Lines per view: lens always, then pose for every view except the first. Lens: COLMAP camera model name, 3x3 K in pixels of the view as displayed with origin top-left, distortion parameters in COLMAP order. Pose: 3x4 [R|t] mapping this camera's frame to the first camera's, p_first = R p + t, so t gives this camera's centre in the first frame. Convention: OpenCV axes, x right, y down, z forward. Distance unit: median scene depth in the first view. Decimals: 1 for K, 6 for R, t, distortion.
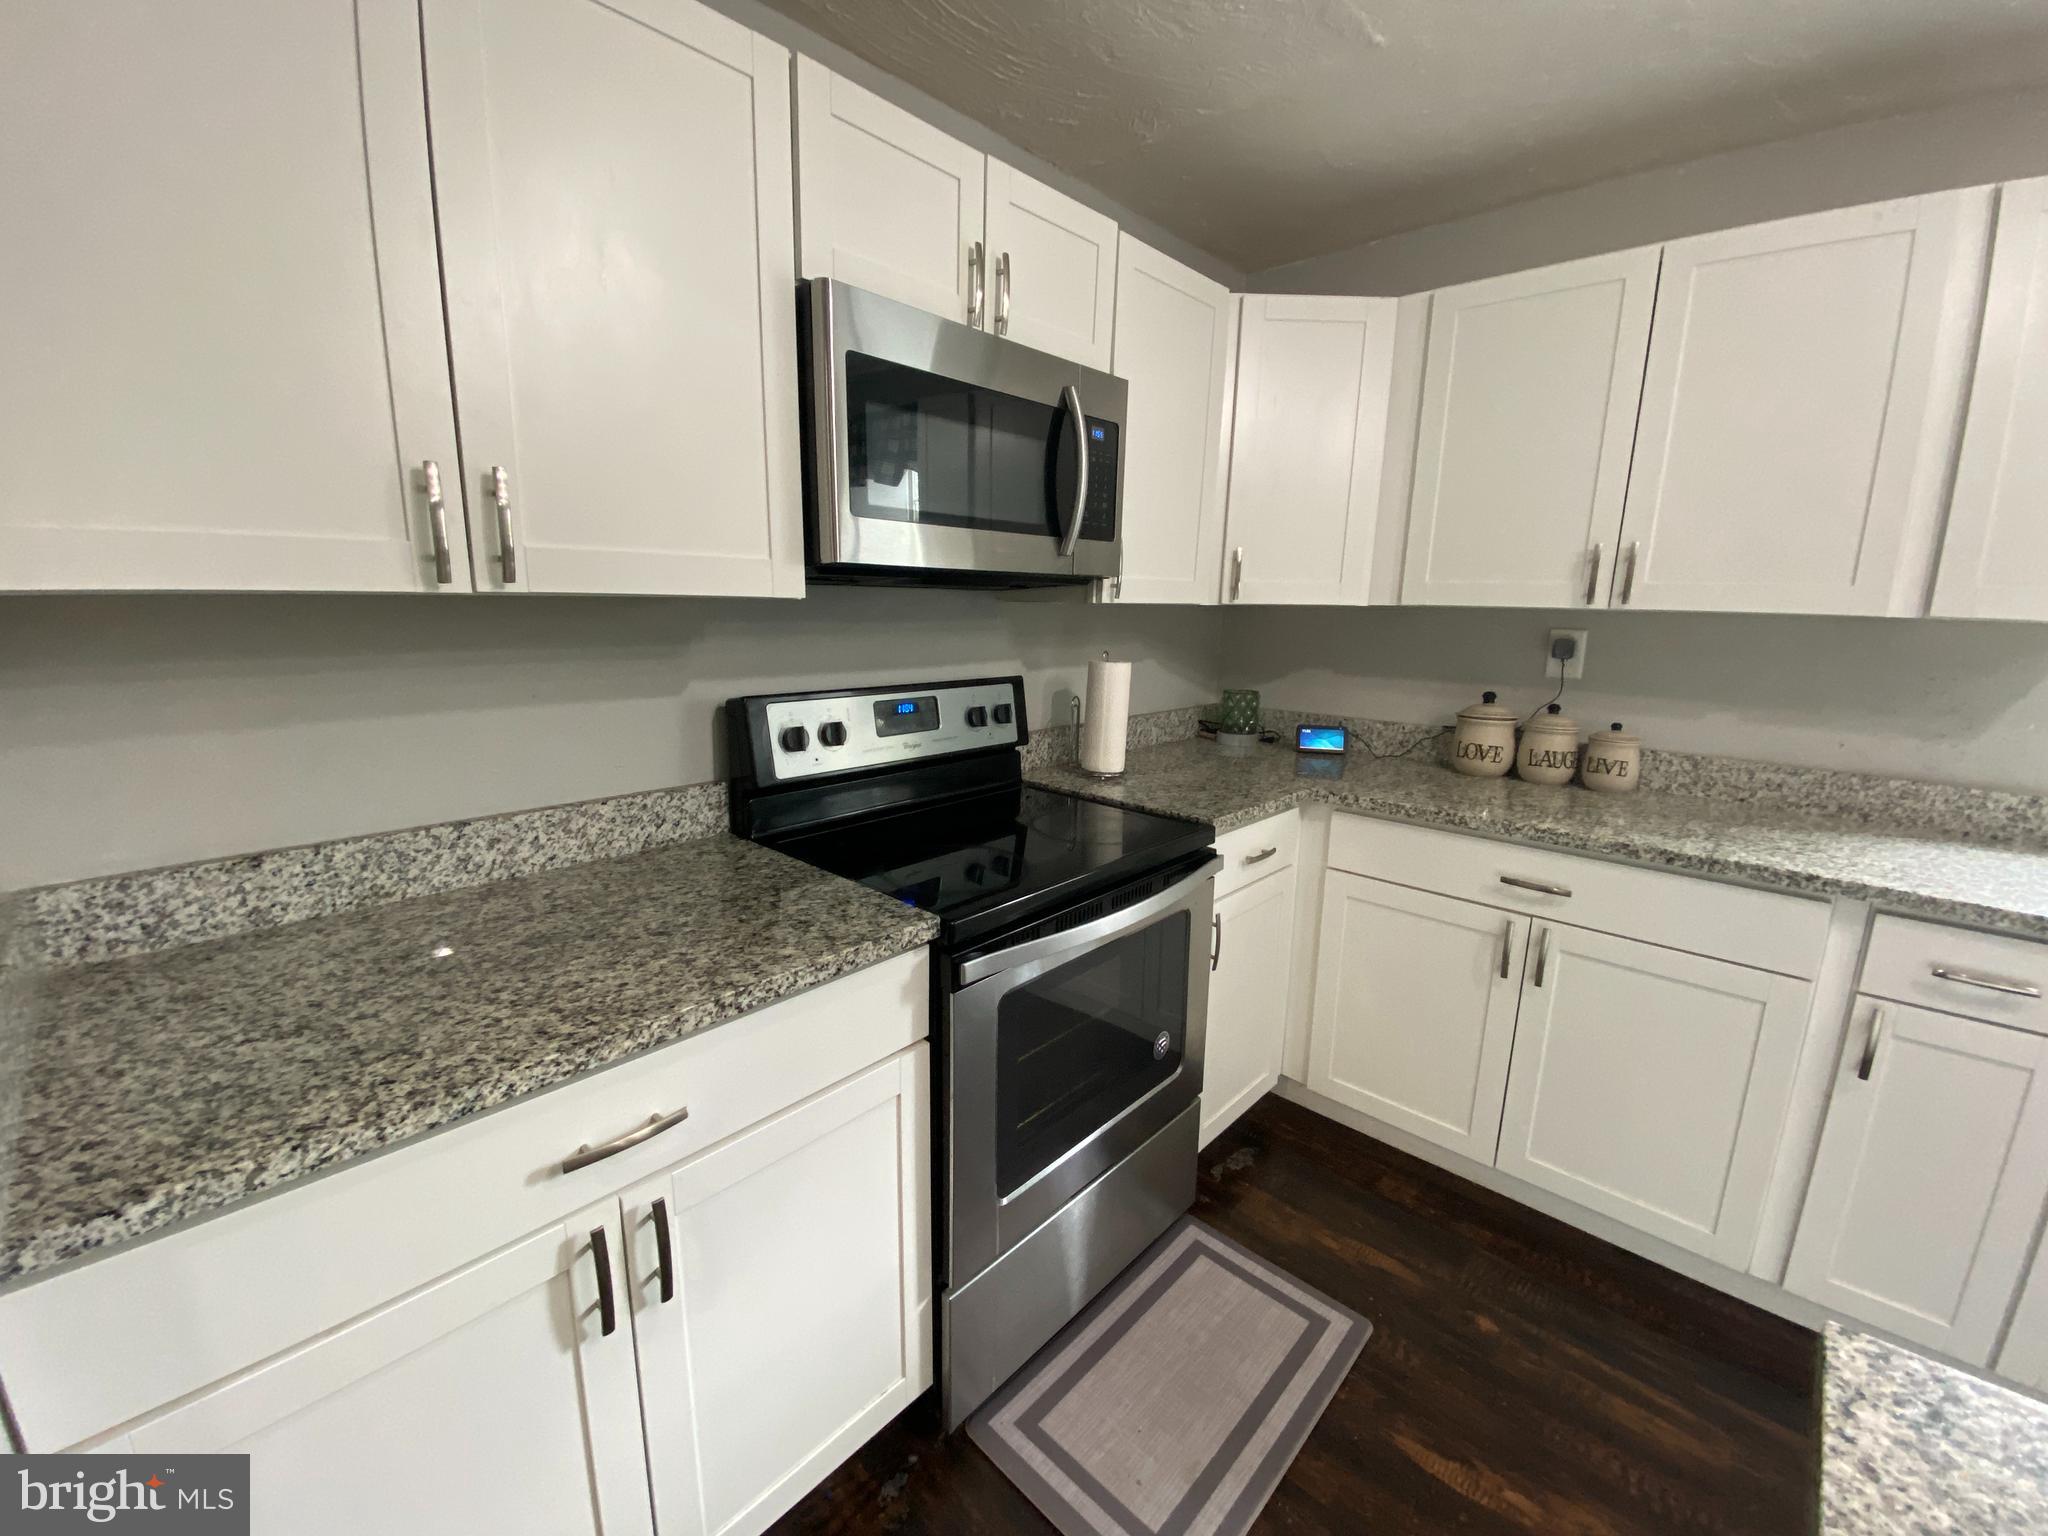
lens RADIAL K [[829.4, 0, 1014.8], [0, 829.4, 772.2], [0, 0, 1]] dist [0.047272, -0.030536]
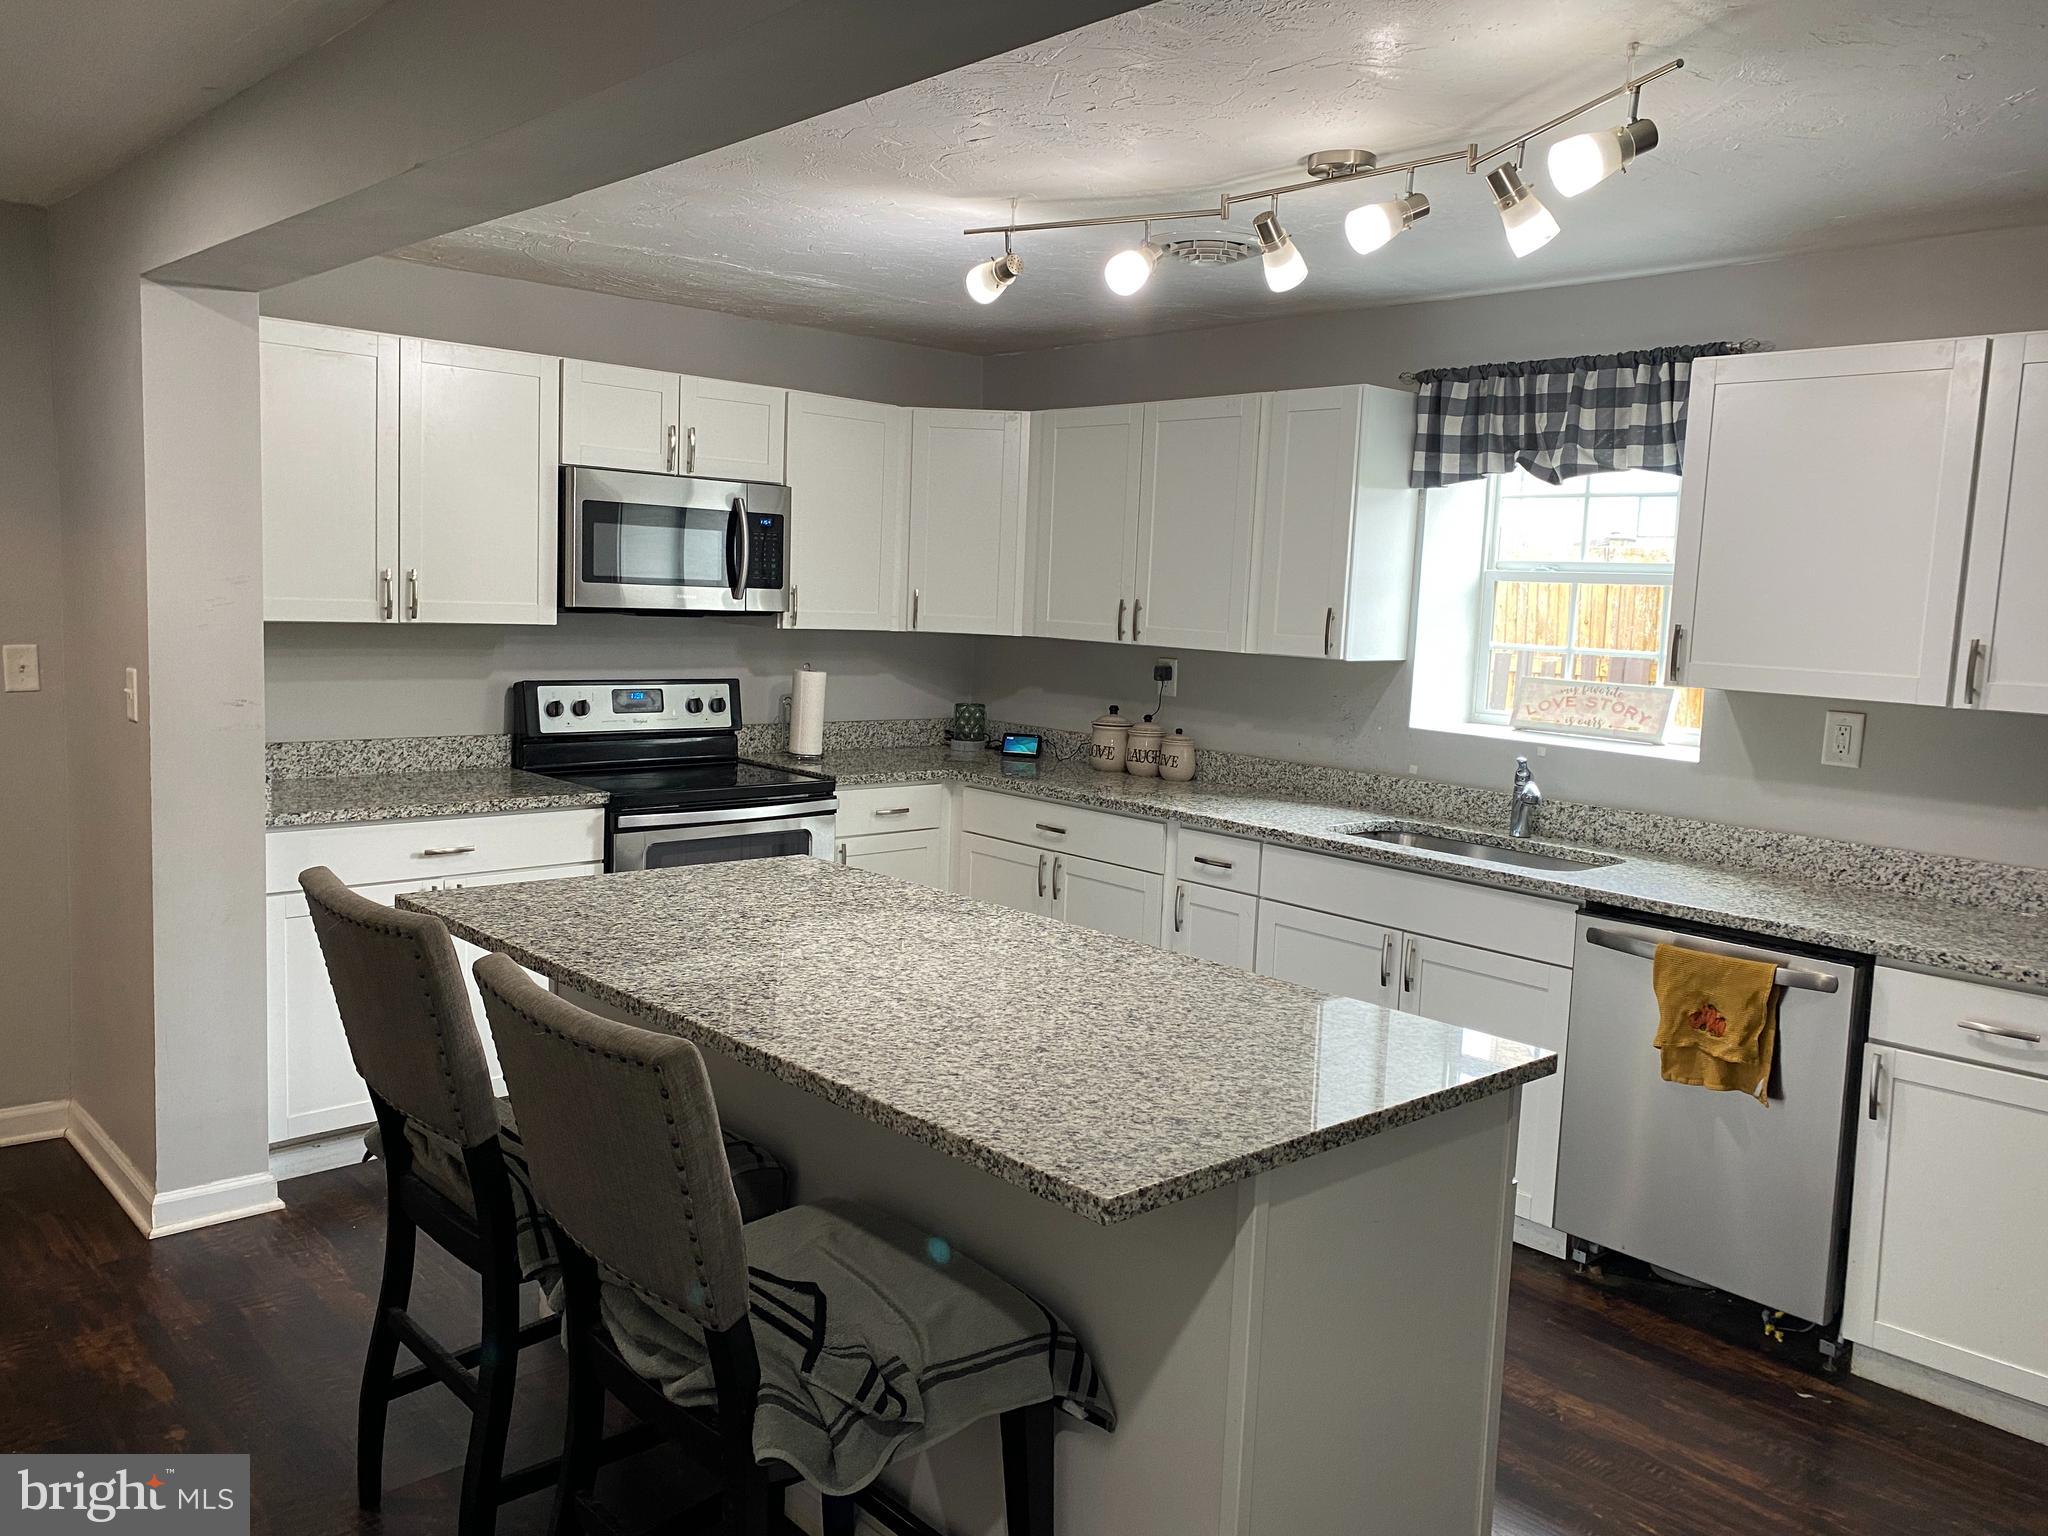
lens RADIAL K [[1548.9, 0, 1024.0], [0, 1548.9, 768.0], [0, 0, 1]] dist [0.027152, -0.003981]
pose [[0.997761, 0.032895, -0.058235, 0.738936], [-0.038005, 0.995312, -0.088936, 0.277229], [0.055037, 0.090950, 0.994333, -1.734422]]
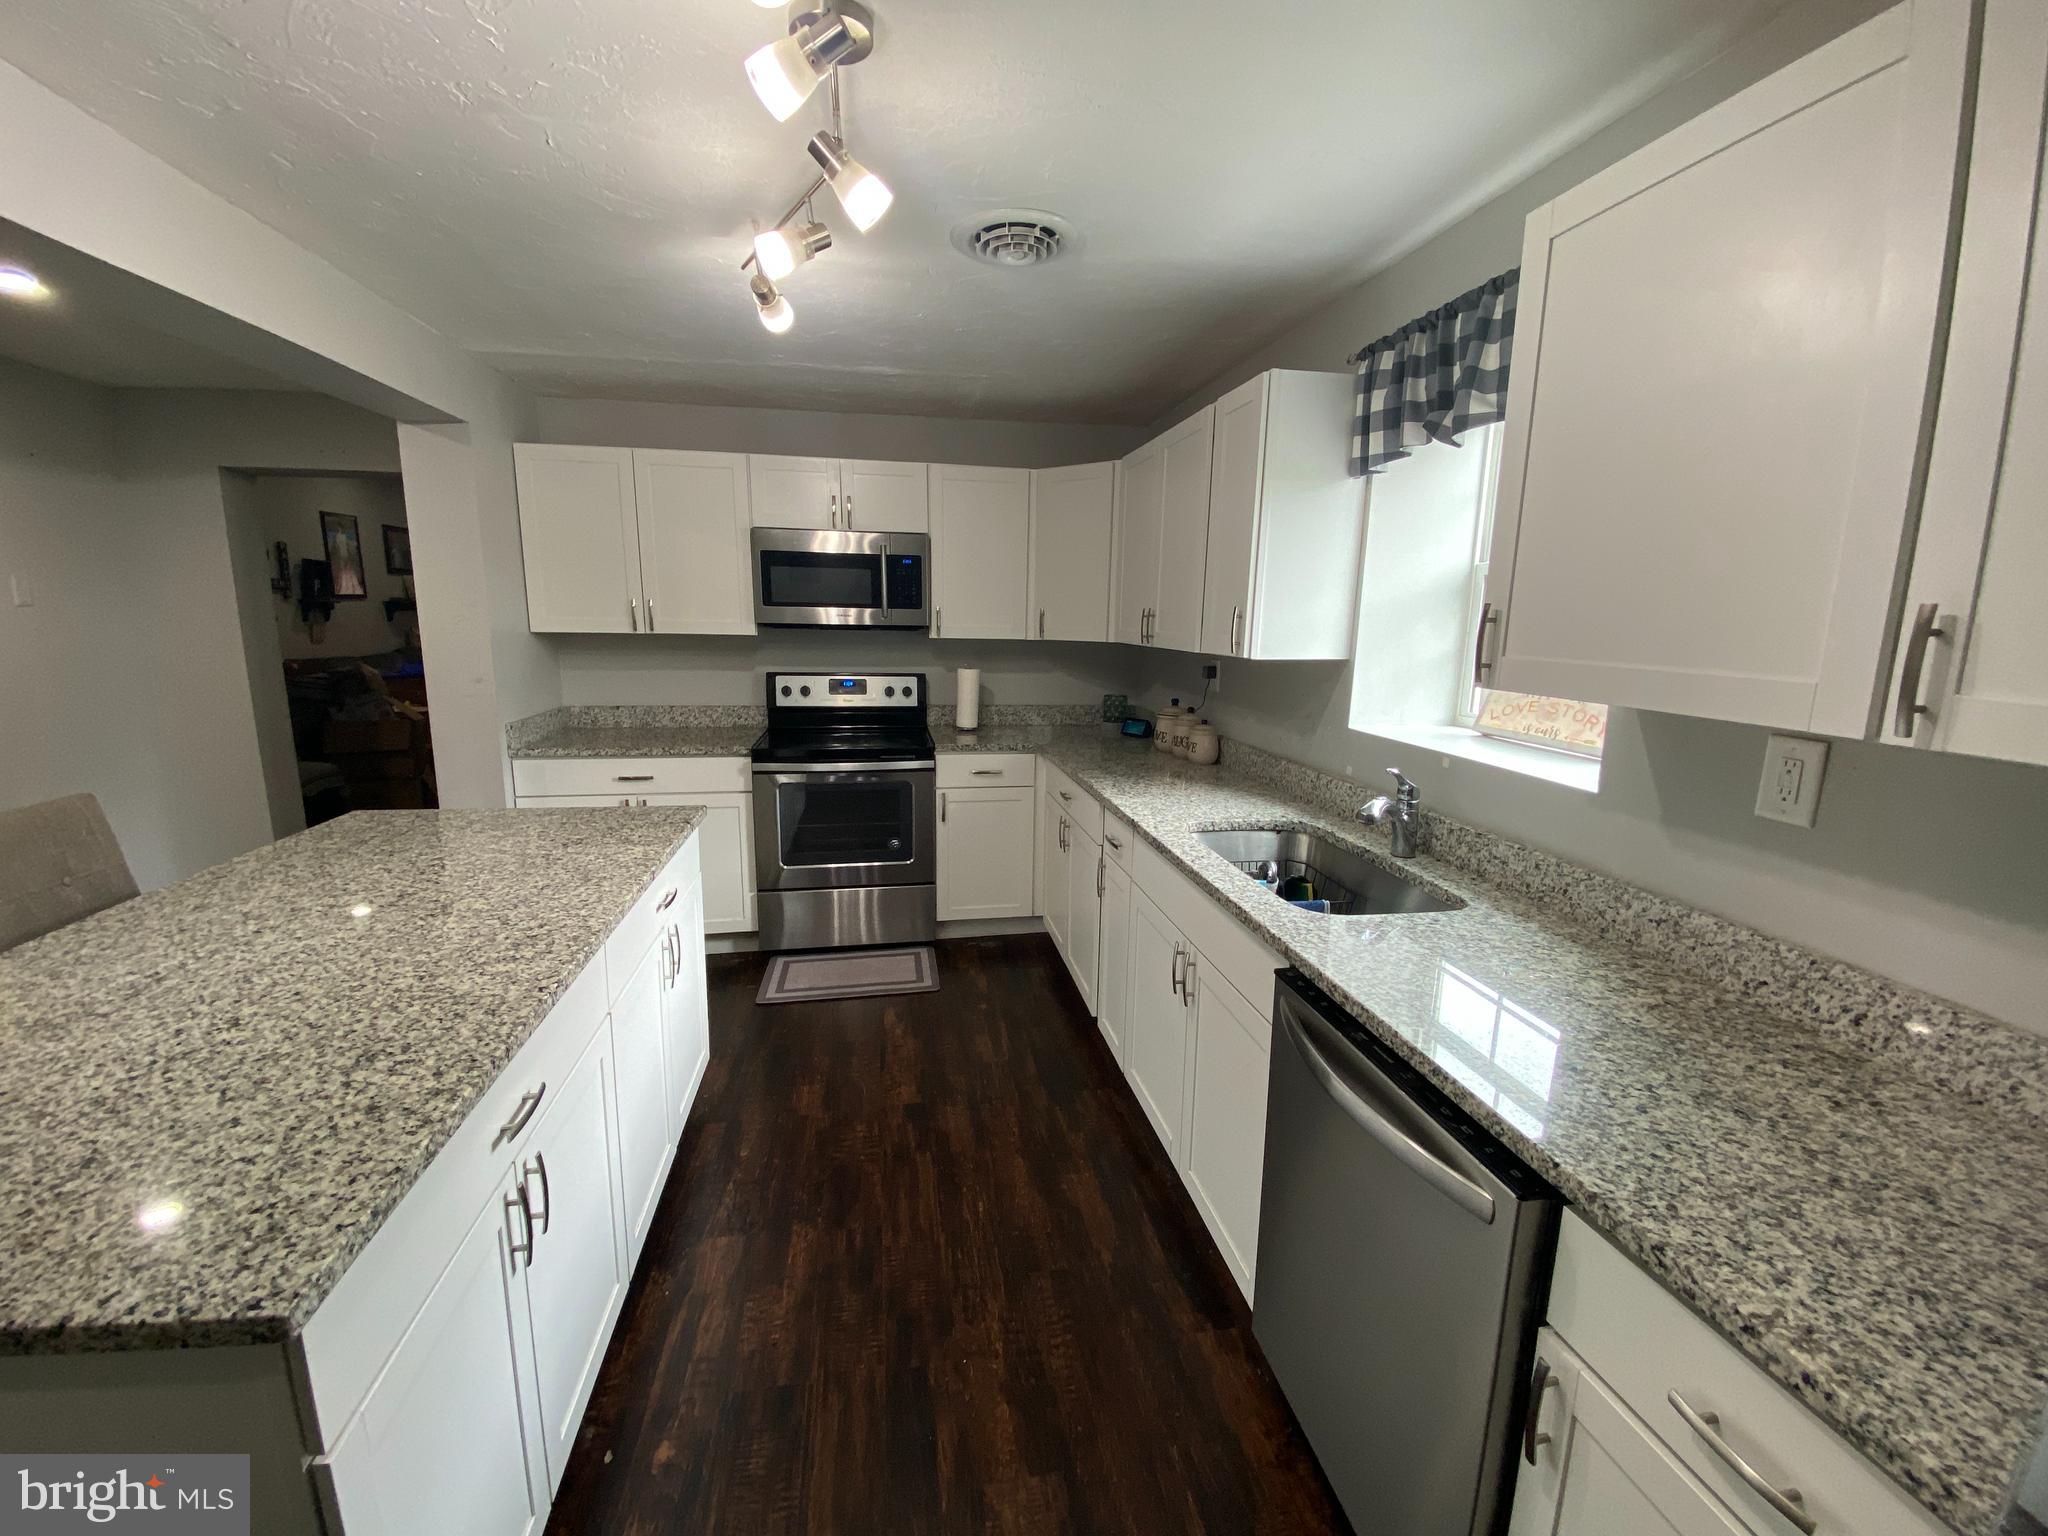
lens RADIAL K [[829.4, 0, 1014.8], [0, 829.4, 772.2], [0, 0, 1]] dist [0.047272, -0.030536]
pose [[0.795597, 0.110211, -0.595717, 1.641167], [-0.125727, 0.991942, 0.015603, 0.070208], [0.592637, 0.062484, 0.803043, -0.529954]]
